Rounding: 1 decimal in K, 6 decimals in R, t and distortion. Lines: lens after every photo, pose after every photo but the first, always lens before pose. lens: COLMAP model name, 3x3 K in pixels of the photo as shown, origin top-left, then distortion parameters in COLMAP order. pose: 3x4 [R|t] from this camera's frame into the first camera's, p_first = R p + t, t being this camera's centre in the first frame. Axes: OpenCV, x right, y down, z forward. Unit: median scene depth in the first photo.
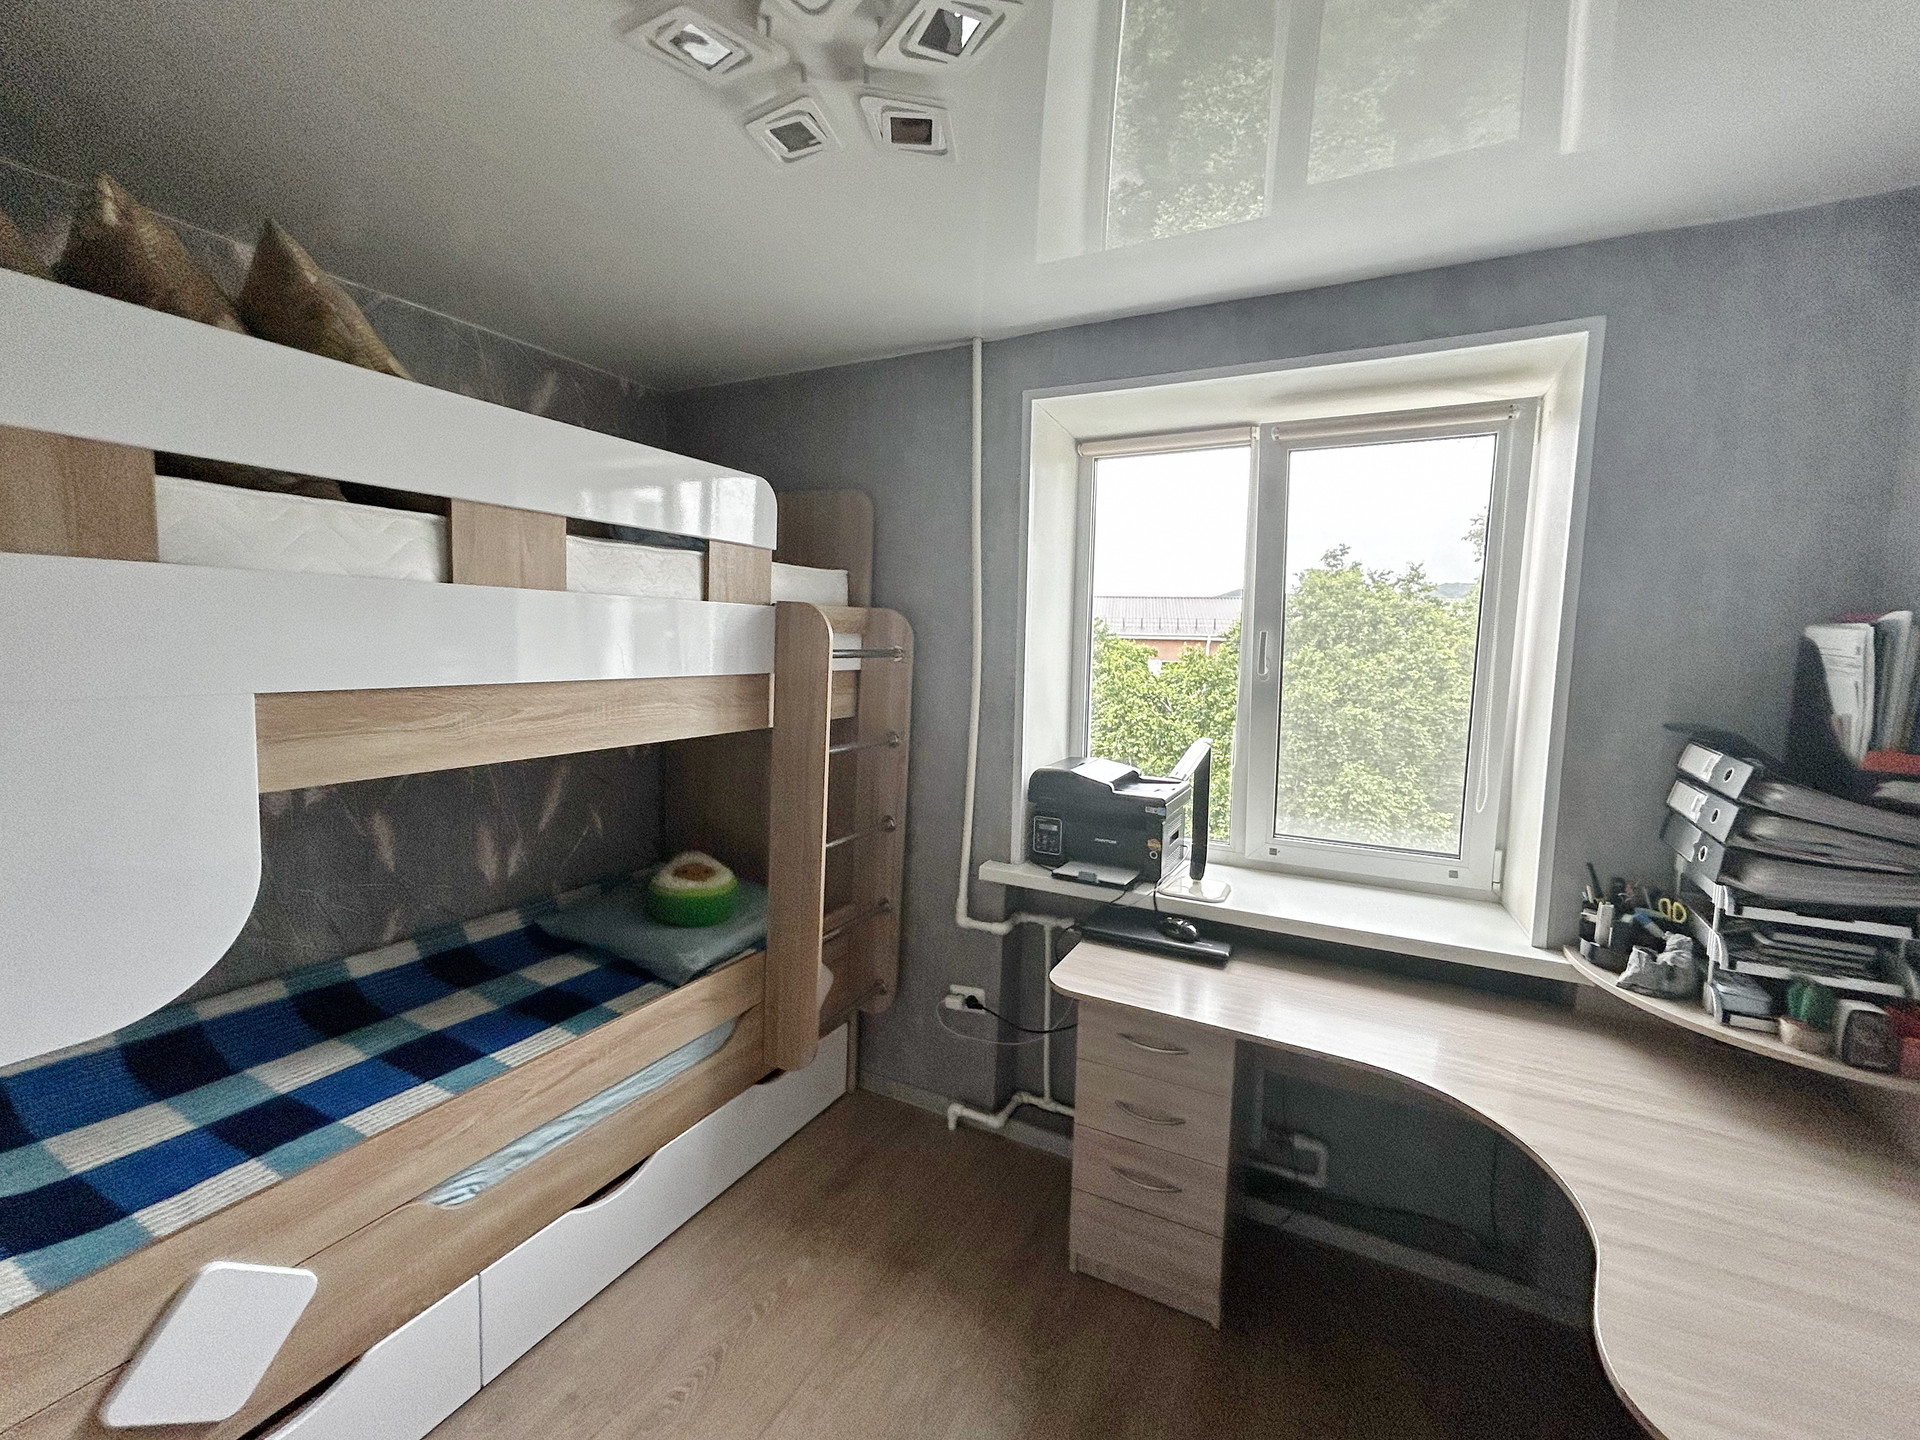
lens RADIAL K [[827.6, 0, 954.1], [0, 827.6, 714.9], [0, 0, 1]] dist [-0.003599, 0.001457]
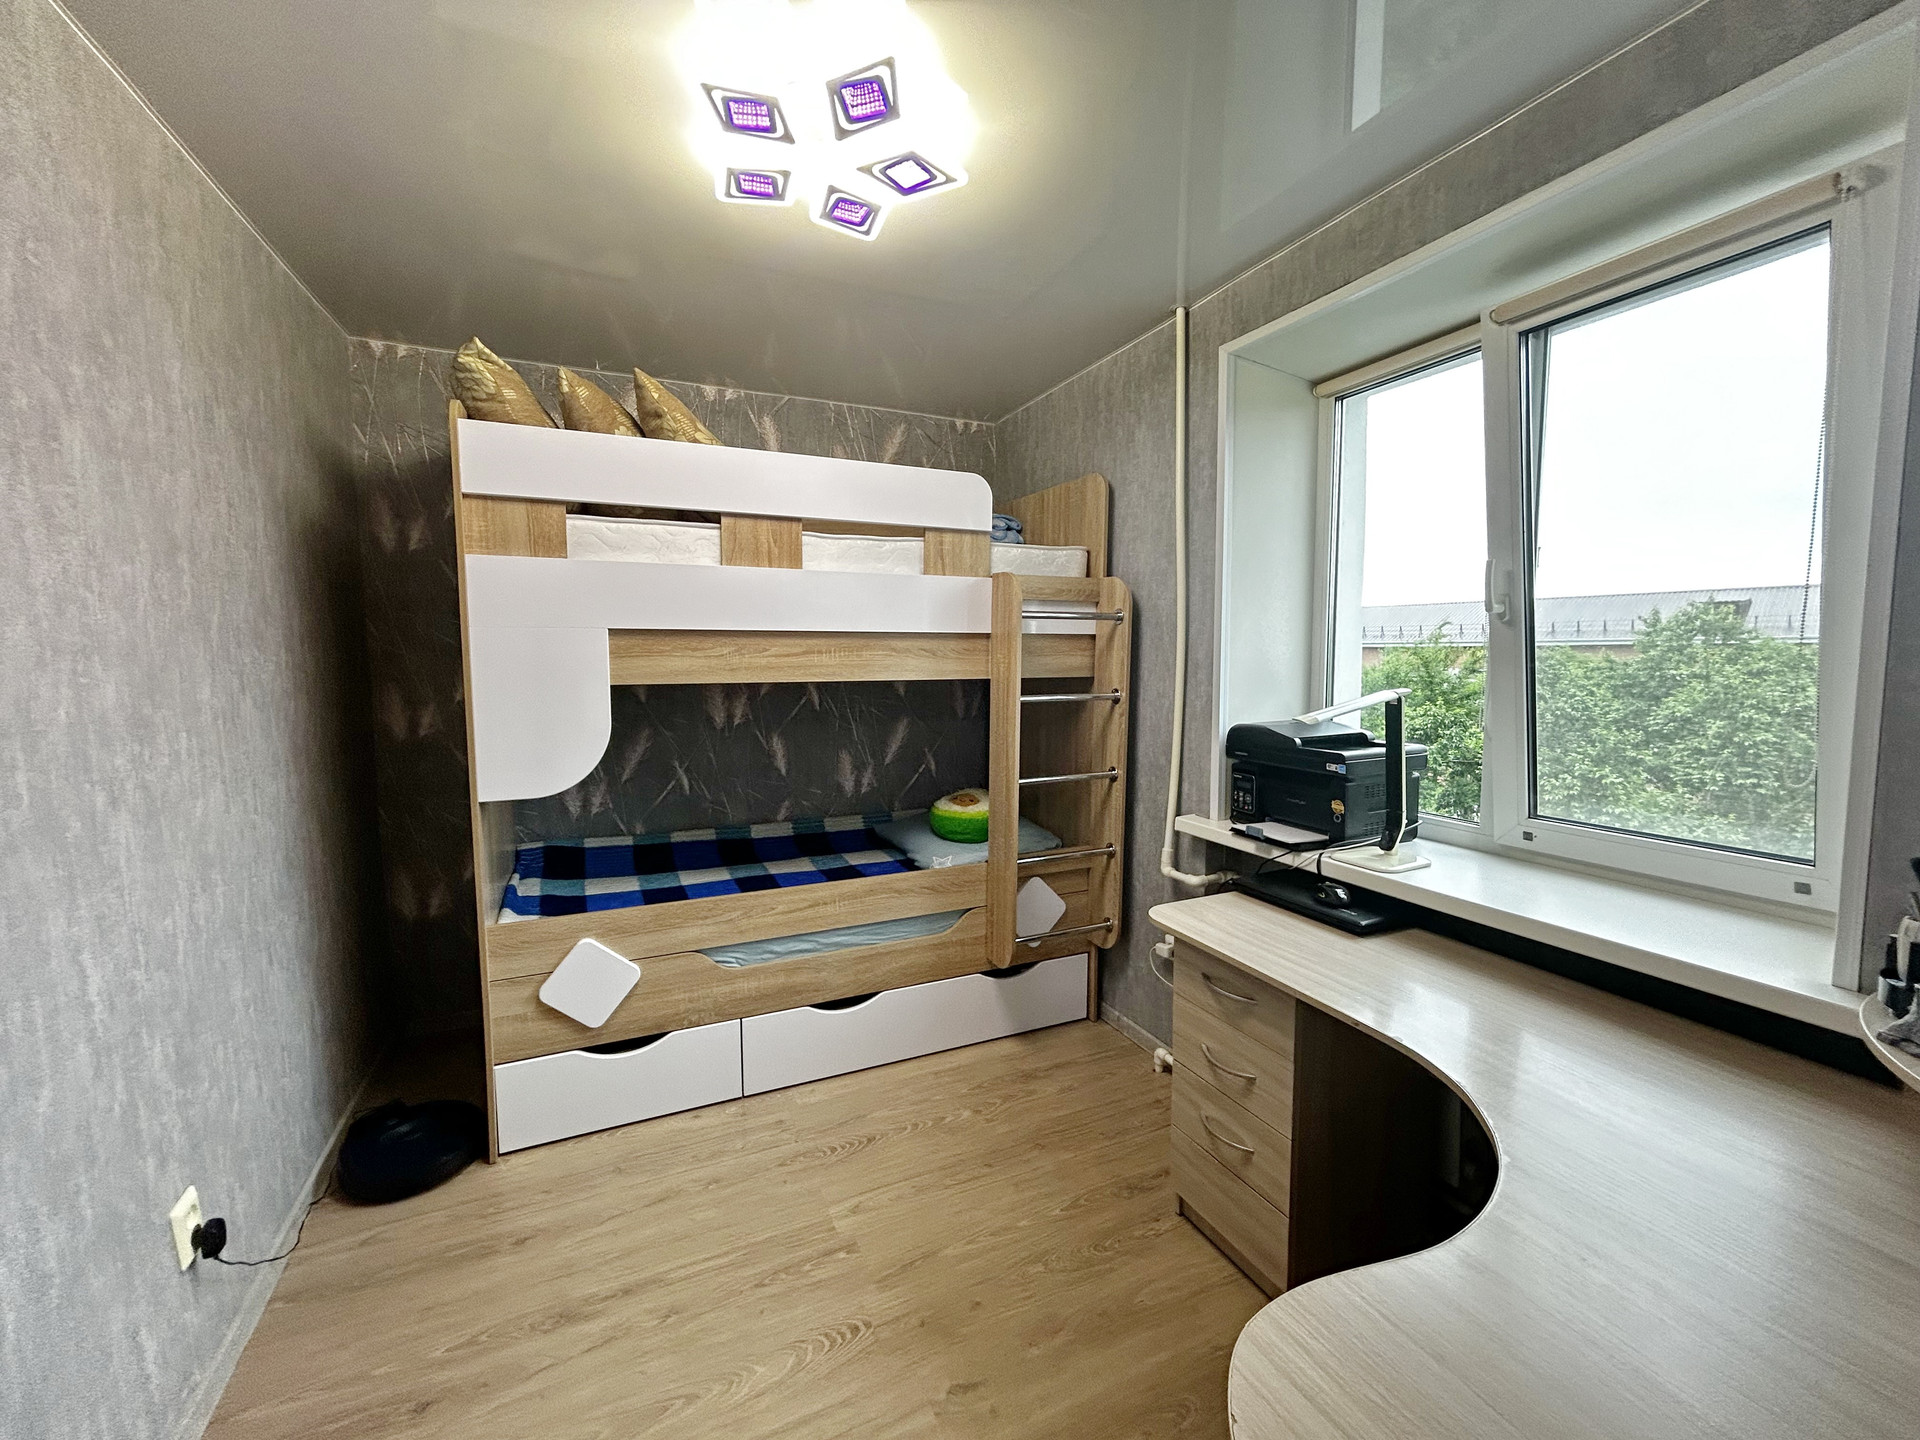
lens RADIAL K [[780.9, 0, 946.7], [0, 780.9, 712.3], [0, 0, 1]] dist [-0.003821, 0.001769]
pose [[0.783801, 0.022266, -0.620612, 0.455342], [-0.038657, 0.999168, -0.012974, 0.085629], [0.619807, 0.034160, 0.784010, 0.063393]]
